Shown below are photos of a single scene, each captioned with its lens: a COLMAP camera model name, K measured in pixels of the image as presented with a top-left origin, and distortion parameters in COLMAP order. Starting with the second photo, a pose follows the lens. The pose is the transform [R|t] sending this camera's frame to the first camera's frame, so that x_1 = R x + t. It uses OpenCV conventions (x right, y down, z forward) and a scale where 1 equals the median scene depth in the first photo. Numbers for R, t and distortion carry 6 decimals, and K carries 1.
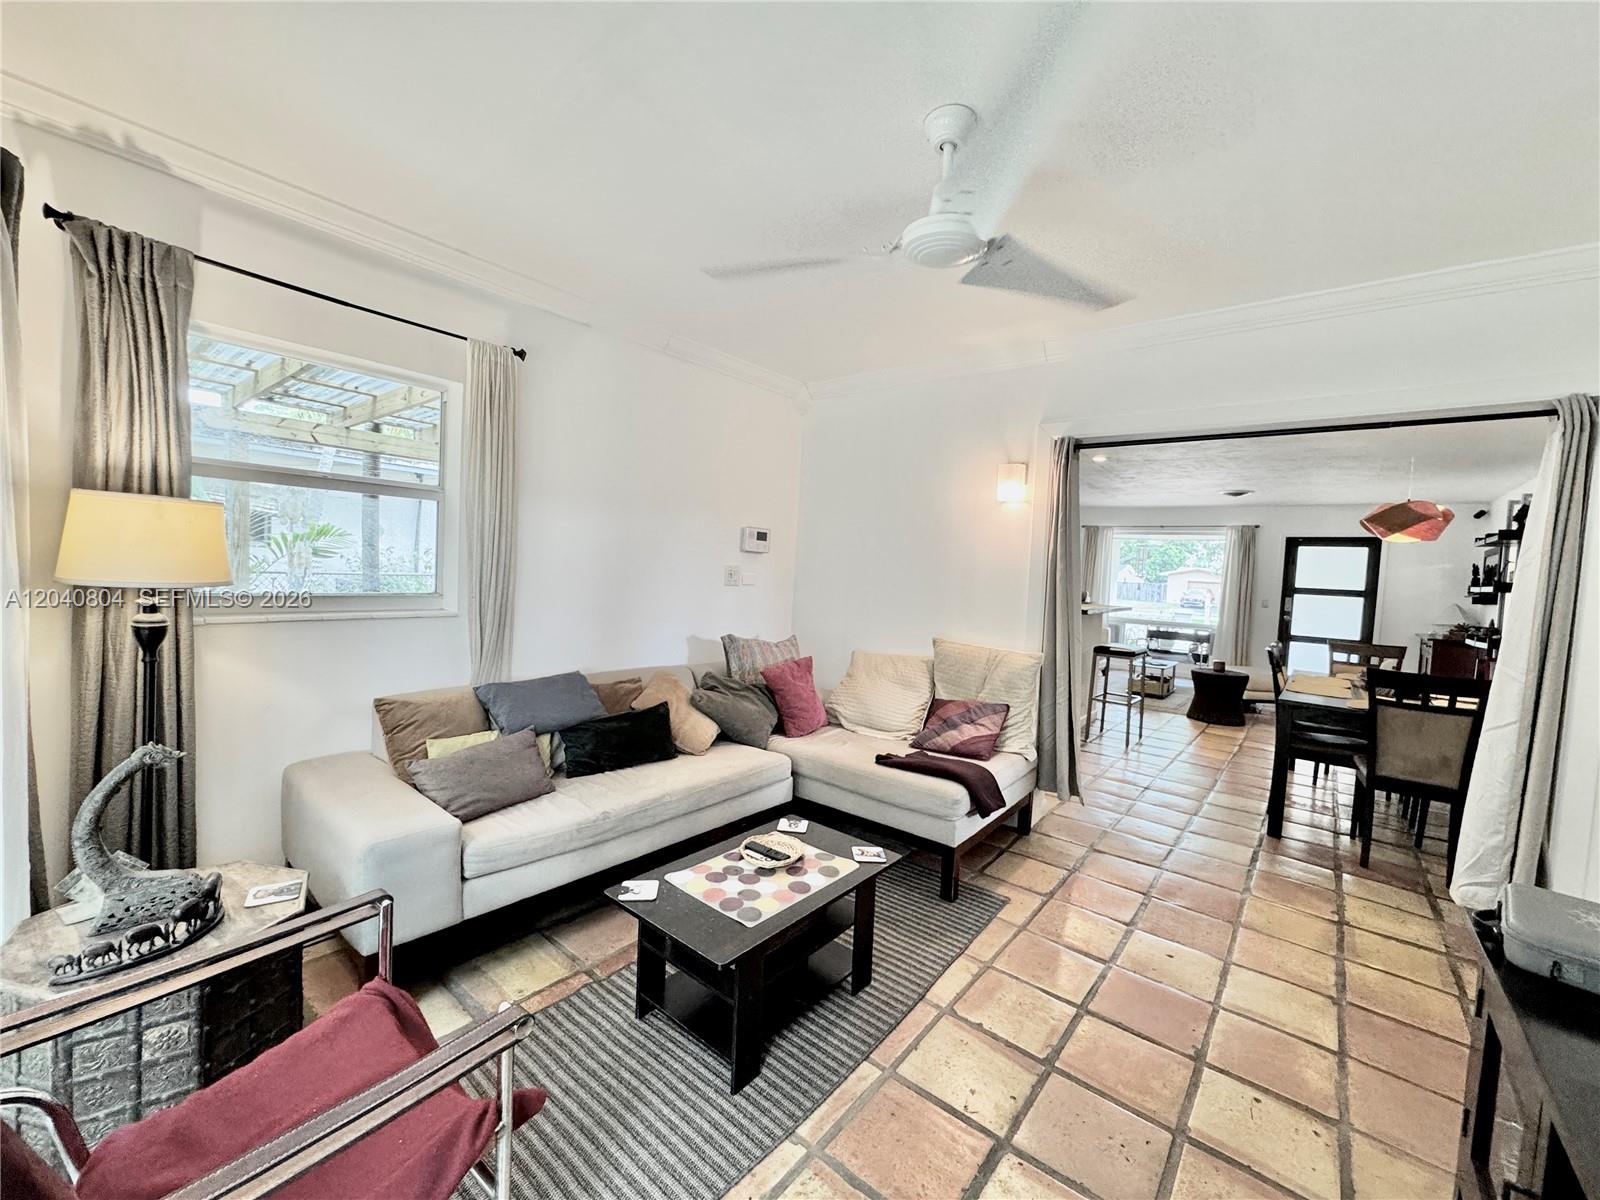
lens RADIAL K [[645.3, 0, 800.0], [0, 645.3, 600.0], [0, 0, 1]] dist [-0.003577, -0.000325]
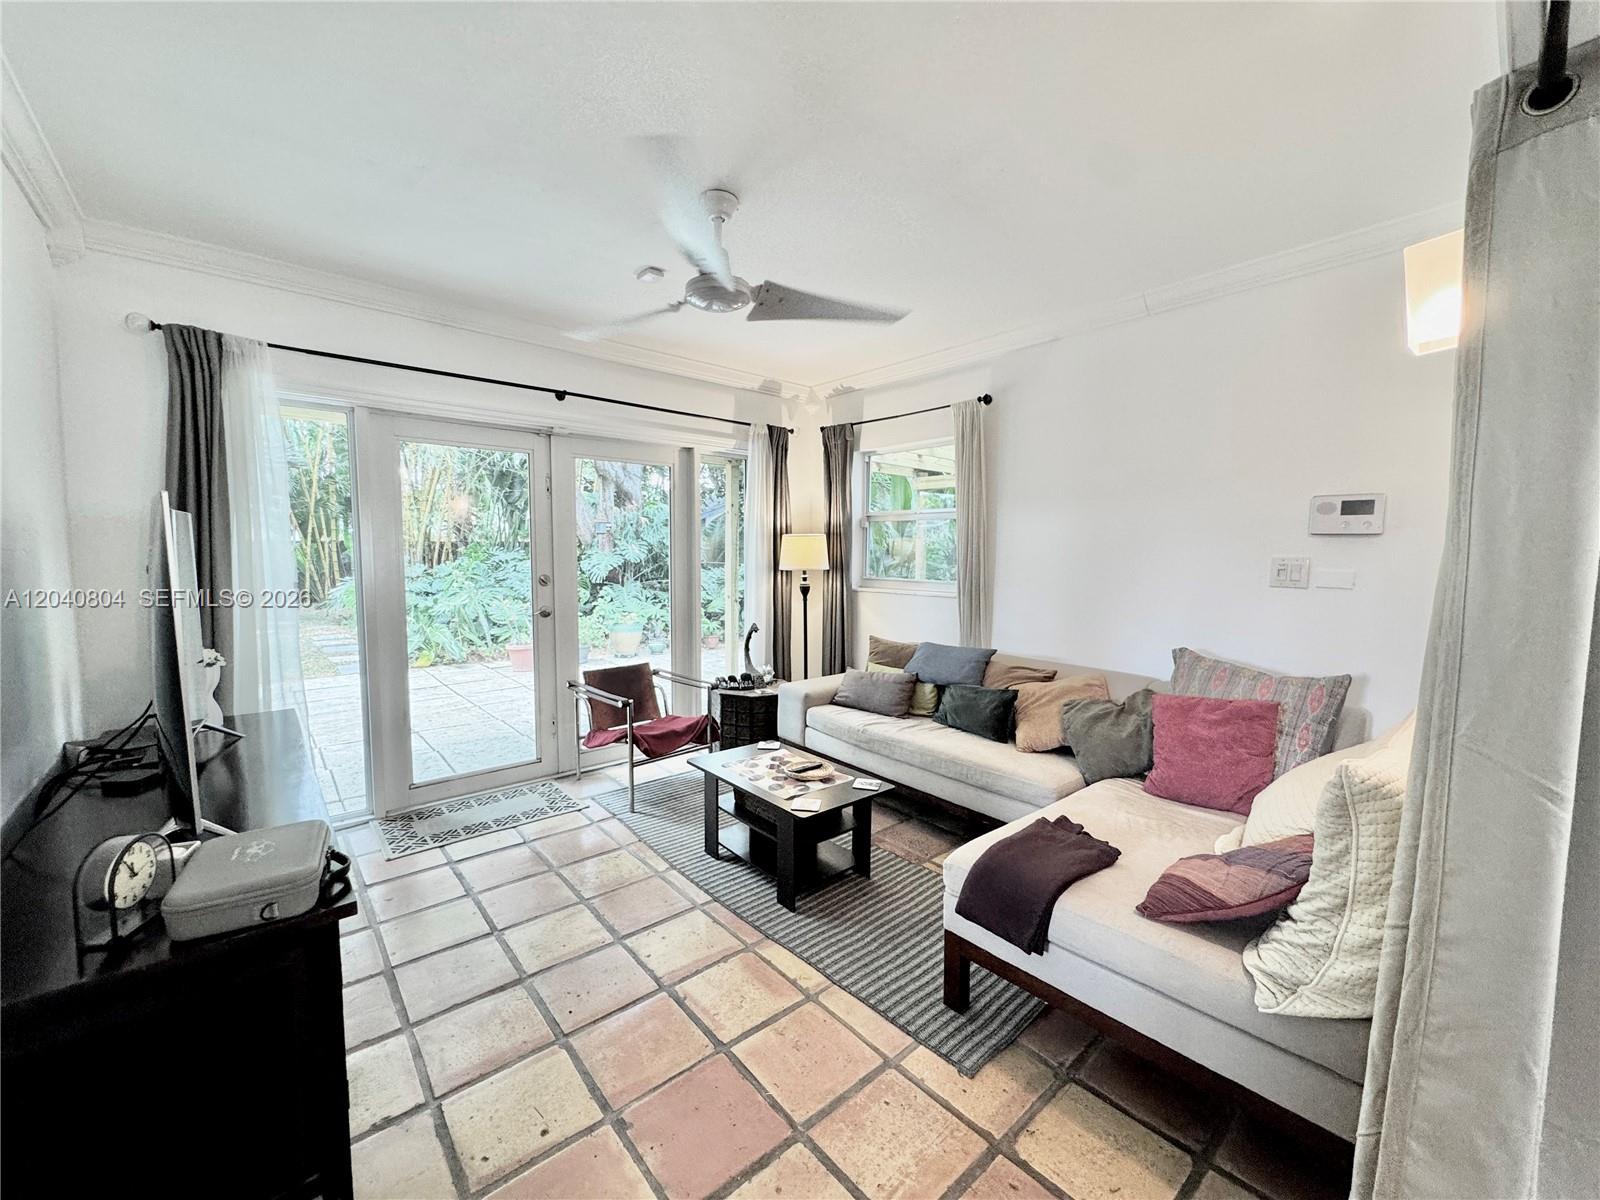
lens RADIAL K [[639.6, 0, 800.0], [0, 639.6, 600.0], [0, 0, 1]] dist [-0.003574, -0.000089]
pose [[-0.172442, 0.028819, -0.984598, 0.949562], [-0.066186, 0.996974, 0.040773, -0.004388], [0.982794, 0.072198, -0.170012, 0.917799]]
